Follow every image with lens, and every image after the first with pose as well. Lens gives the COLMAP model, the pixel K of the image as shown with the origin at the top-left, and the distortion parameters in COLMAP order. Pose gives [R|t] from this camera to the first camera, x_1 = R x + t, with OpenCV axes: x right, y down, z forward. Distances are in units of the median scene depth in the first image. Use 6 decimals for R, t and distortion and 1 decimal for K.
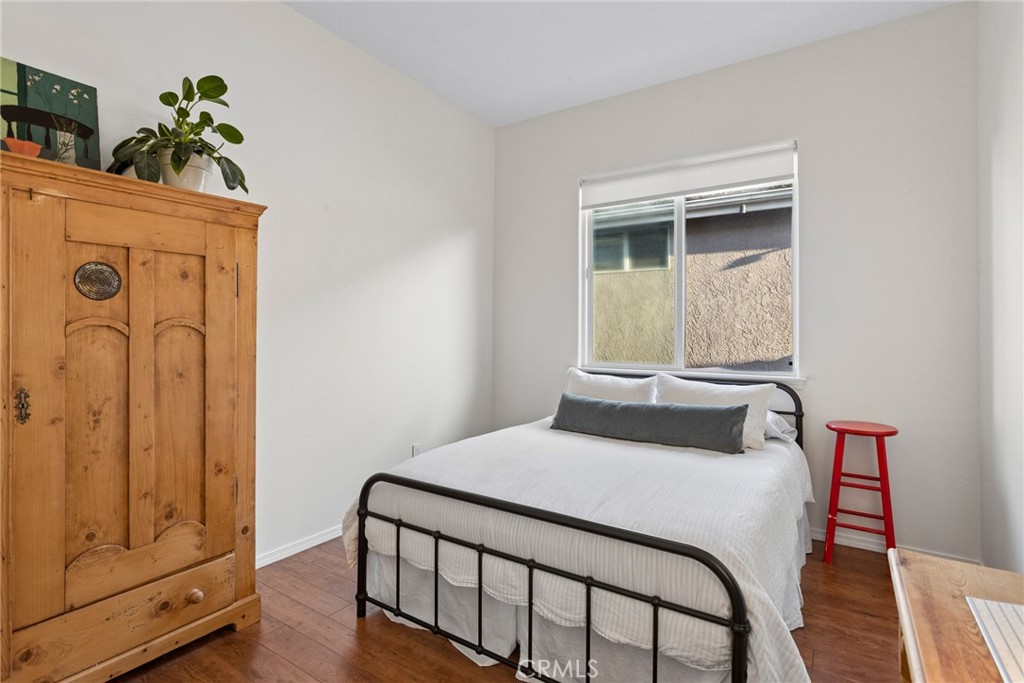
lens RADIAL K [[497.2, 0, 511.0], [0, 497.2, 332.3], [0, 0, 1]] dist [-0.003119, -0.000613]
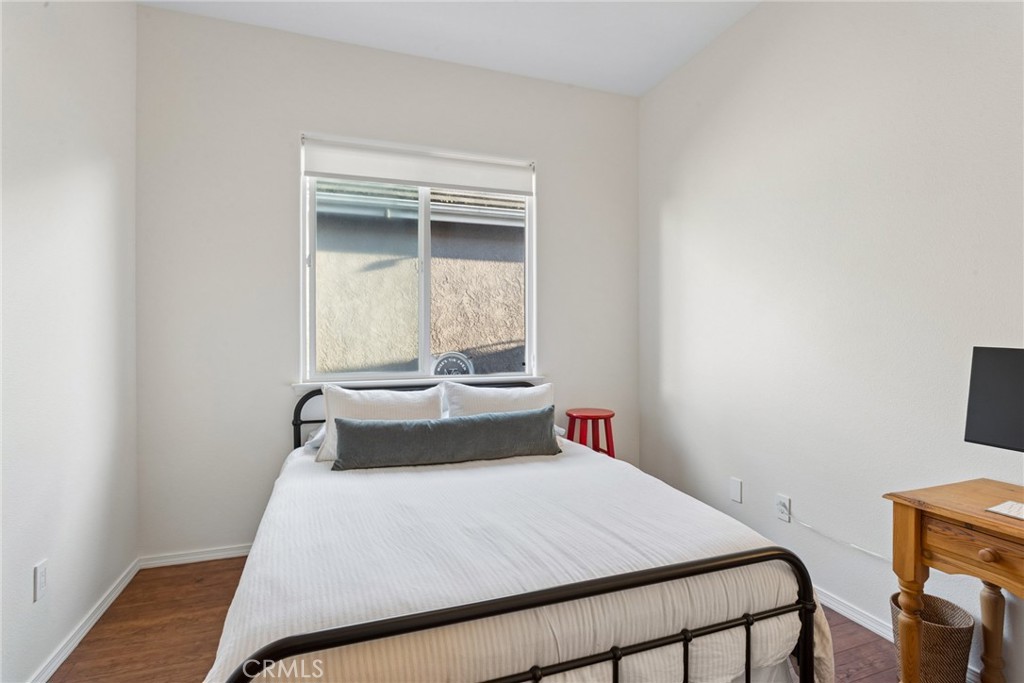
lens RADIAL K [[495.6, 0, 508.8], [0, 495.6, 338.4], [0, 0, 1]] dist [-0.015566, 0.008382]
pose [[0.604331, -0.008474, 0.796689, -0.475077], [0.005548, 0.999964, 0.006427, -0.001186], [-0.796714, 0.000536, 0.604356, 0.520596]]
